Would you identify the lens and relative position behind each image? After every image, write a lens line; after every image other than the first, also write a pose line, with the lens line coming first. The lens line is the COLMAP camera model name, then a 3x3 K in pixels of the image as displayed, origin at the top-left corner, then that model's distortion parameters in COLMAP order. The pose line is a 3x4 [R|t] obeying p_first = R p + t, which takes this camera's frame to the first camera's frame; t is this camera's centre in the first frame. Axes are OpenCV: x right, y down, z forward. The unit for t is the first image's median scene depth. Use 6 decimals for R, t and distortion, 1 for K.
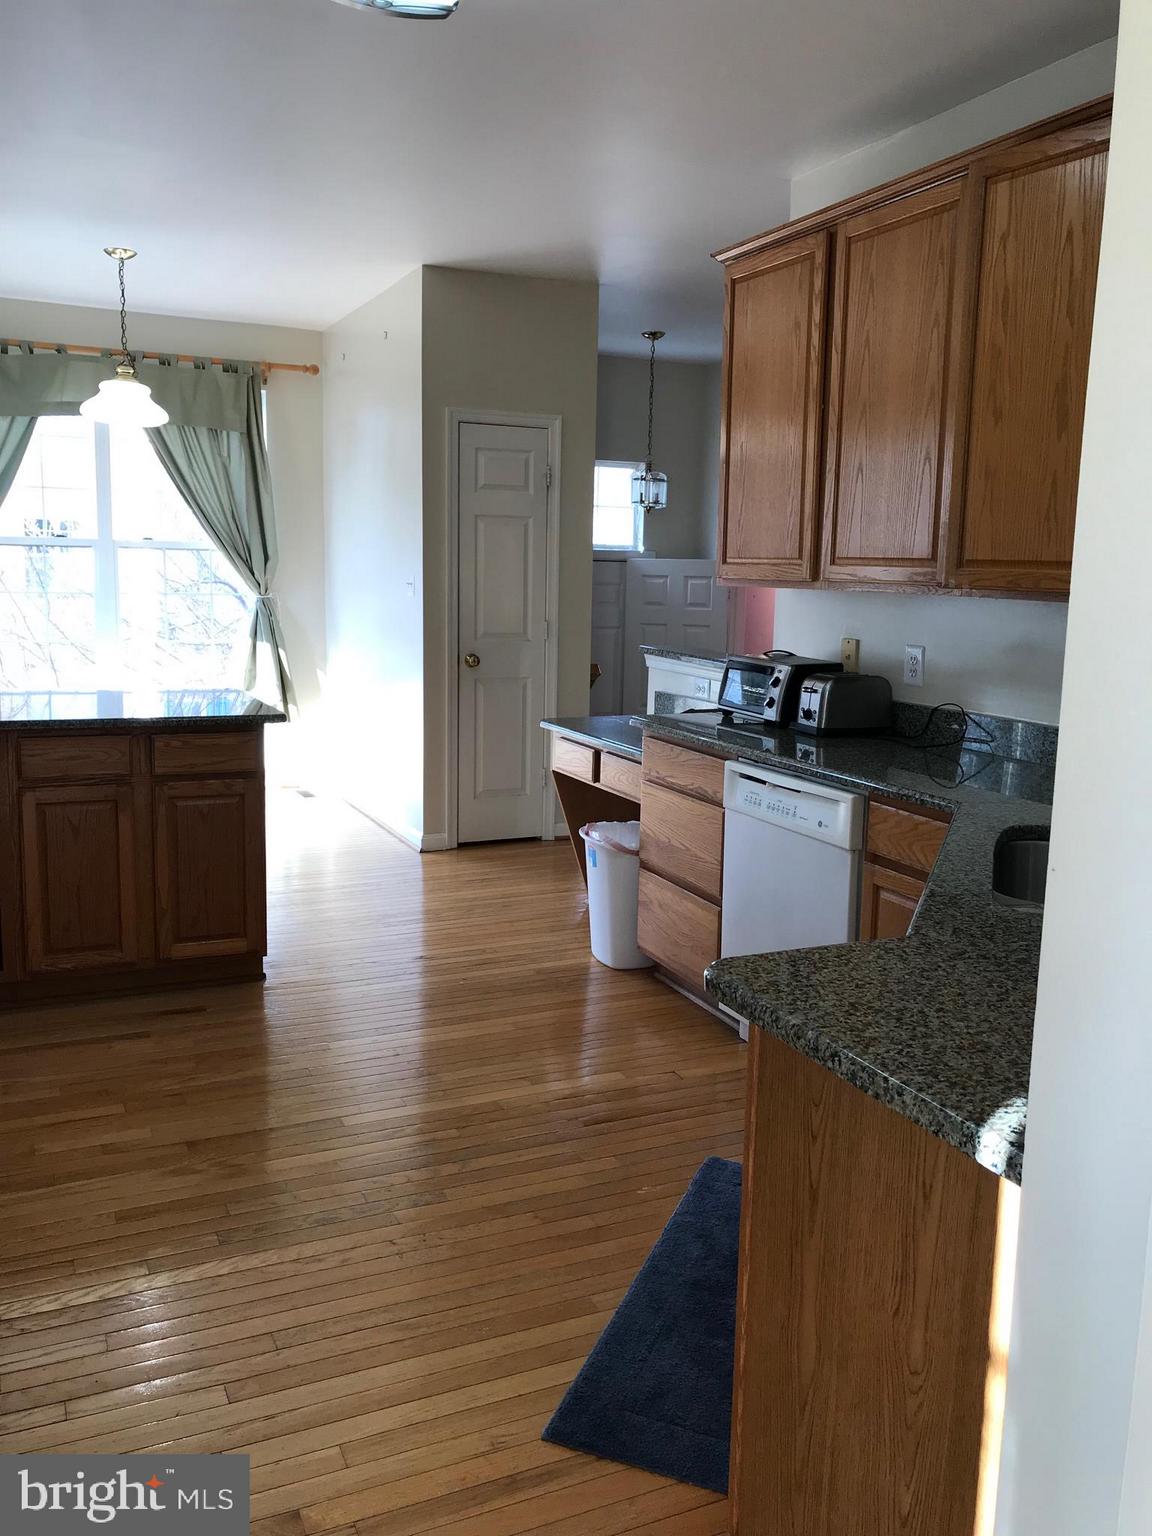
lens RADIAL K [[1269.2, 0, 583.8], [0, 1269.2, 770.0], [0, 0, 1]] dist [0.018409, 0.007734]
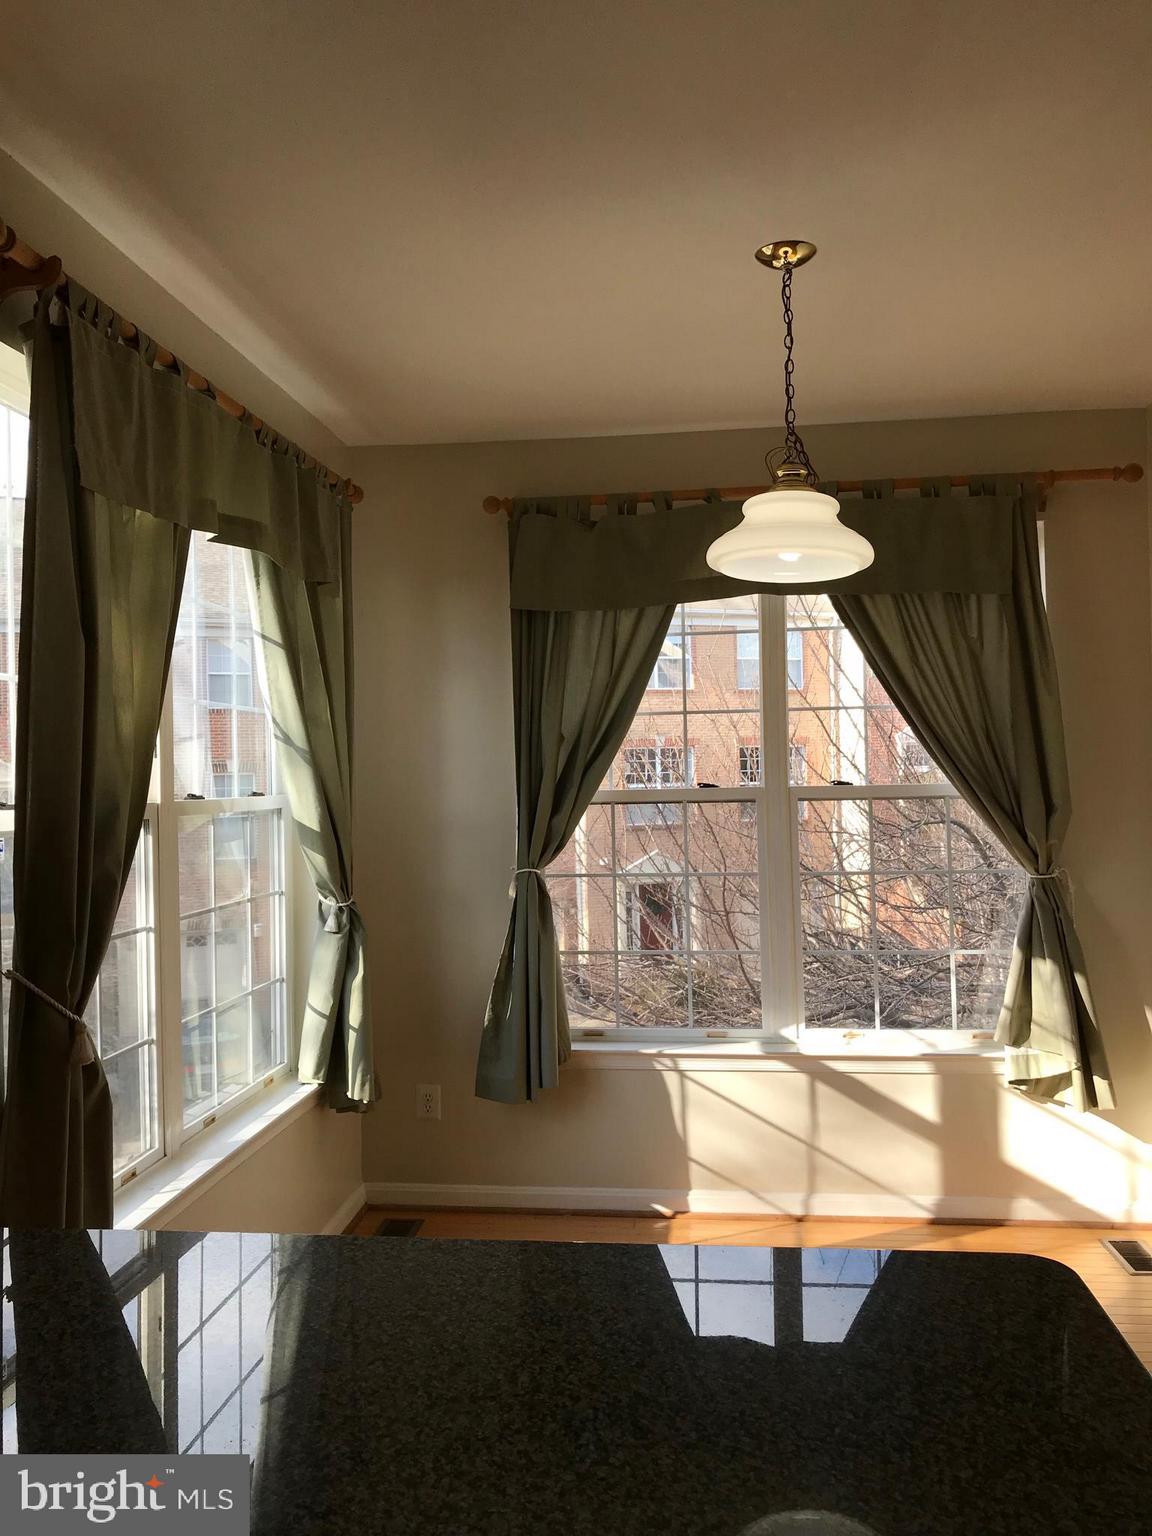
lens RADIAL K [[1269.2, 0, 578.7], [0, 1269.2, 770.4], [0, 0, 1]] dist [0.018409, 0.007734]
pose [[0.851042, -0.048798, -0.522825, -0.137524], [-0.040888, 0.986491, -0.158630, -0.089712], [0.523503, 0.156378, 0.837550, 0.438652]]
